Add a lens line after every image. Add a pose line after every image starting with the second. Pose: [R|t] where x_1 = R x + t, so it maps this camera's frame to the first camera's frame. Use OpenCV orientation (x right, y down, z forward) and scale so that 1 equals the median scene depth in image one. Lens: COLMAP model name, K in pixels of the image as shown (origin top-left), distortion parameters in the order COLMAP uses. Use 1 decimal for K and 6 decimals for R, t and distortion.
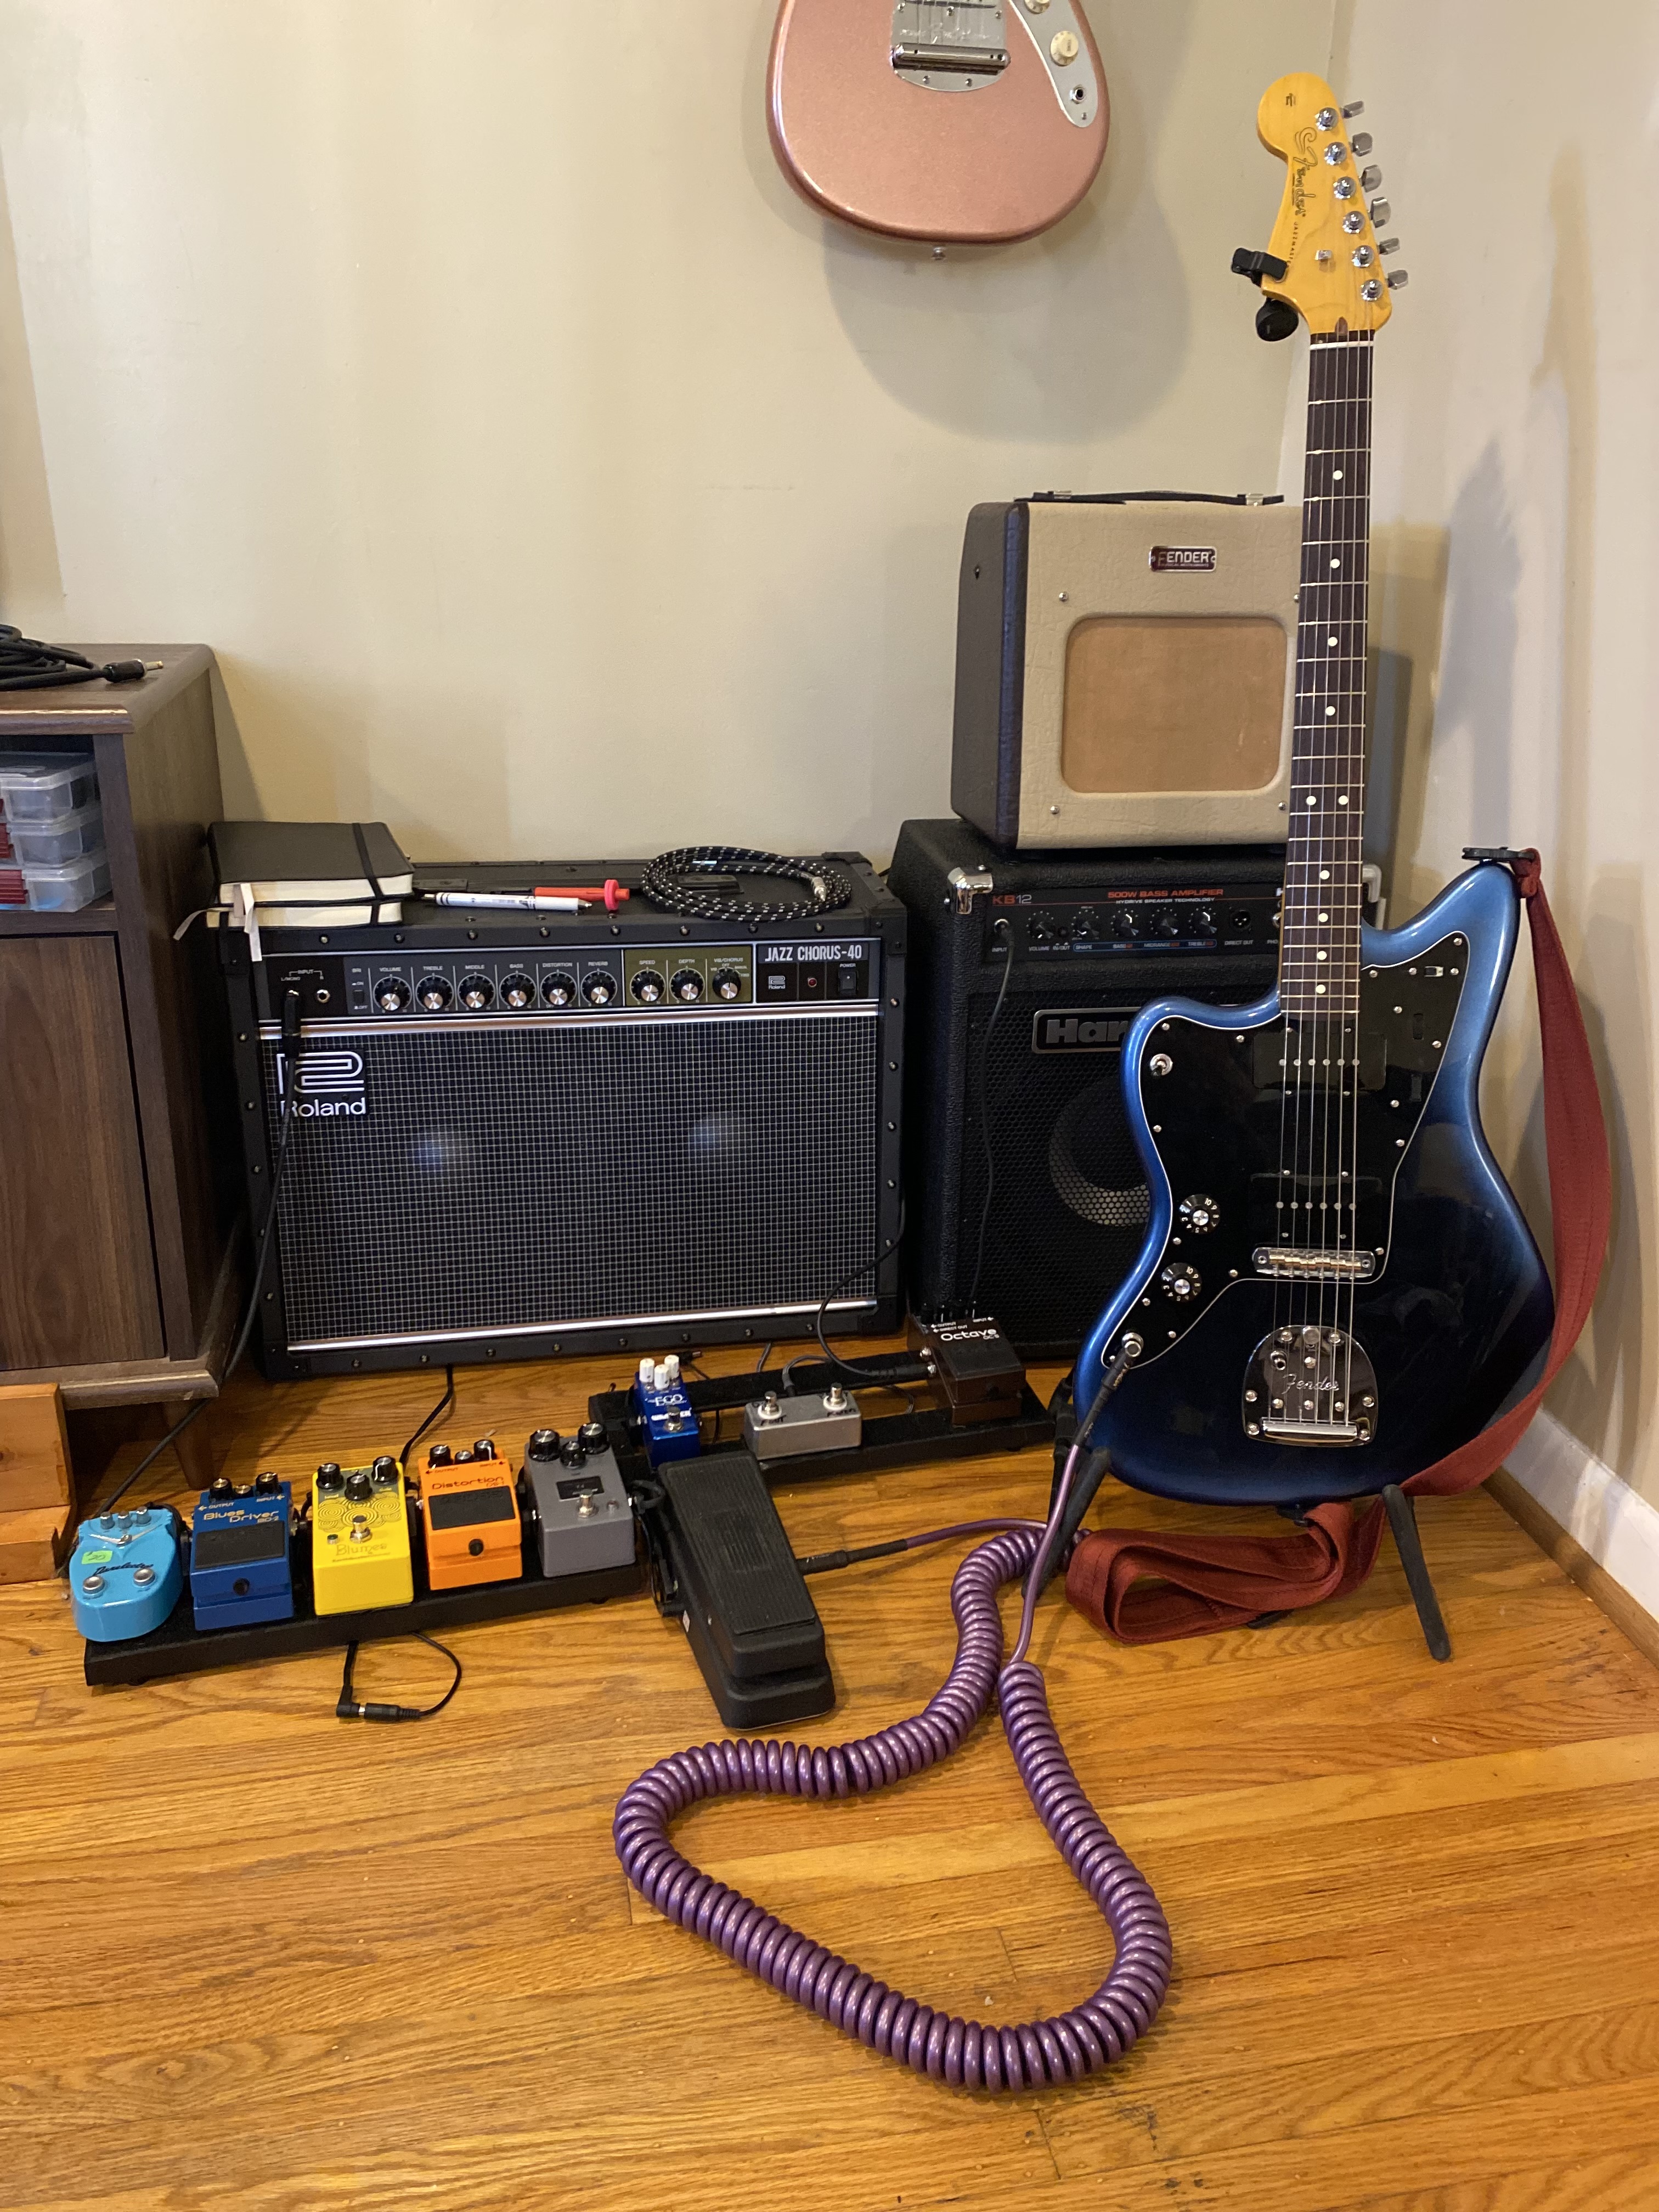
lens RADIAL K [[1939.0, 0, 829.5], [0, 1939.0, 1106.0], [0, 0, 1]] dist [-0.002678, -0.005010]
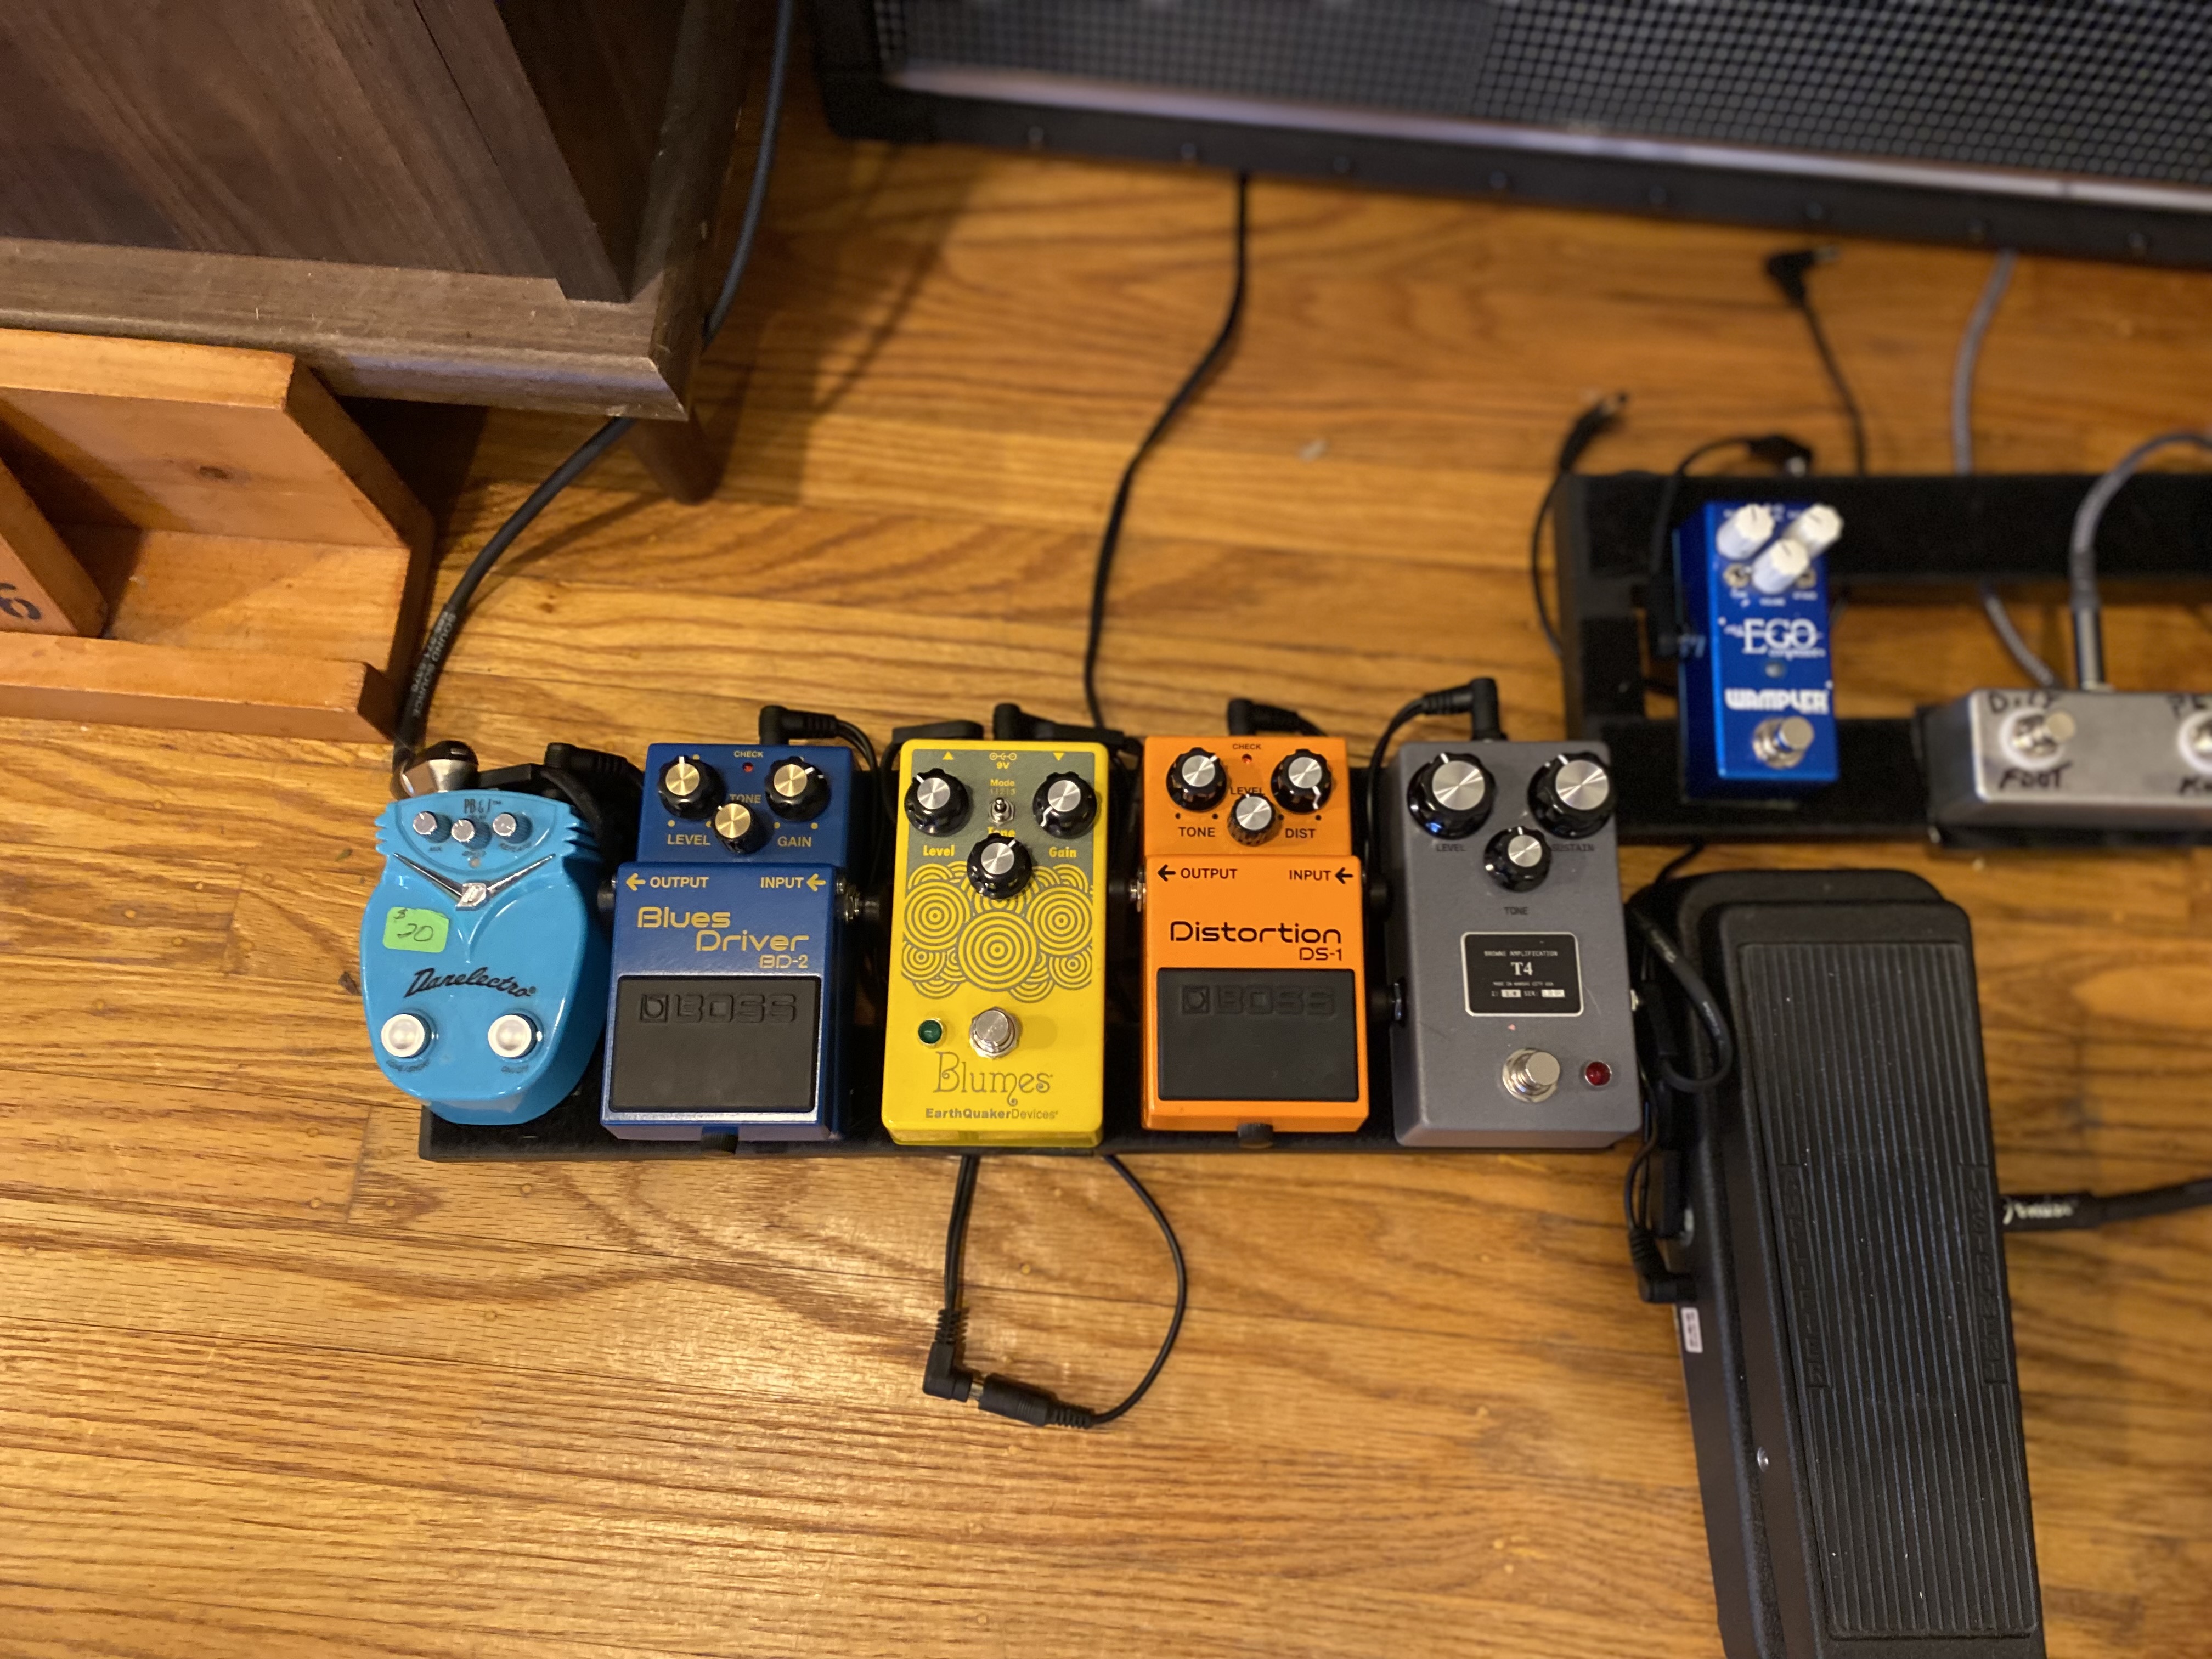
lens RADIAL K [[1745.5, 0, 1106.0], [0, 1745.5, 829.5], [0, 0, 1]] dist [0.001862, -0.006262]
pose [[0.965766, 0.244377, -0.087045, -0.197419], [-0.075873, 0.586956, 0.806056, -0.114395], [0.248073, -0.771857, 0.585403, 0.823709]]
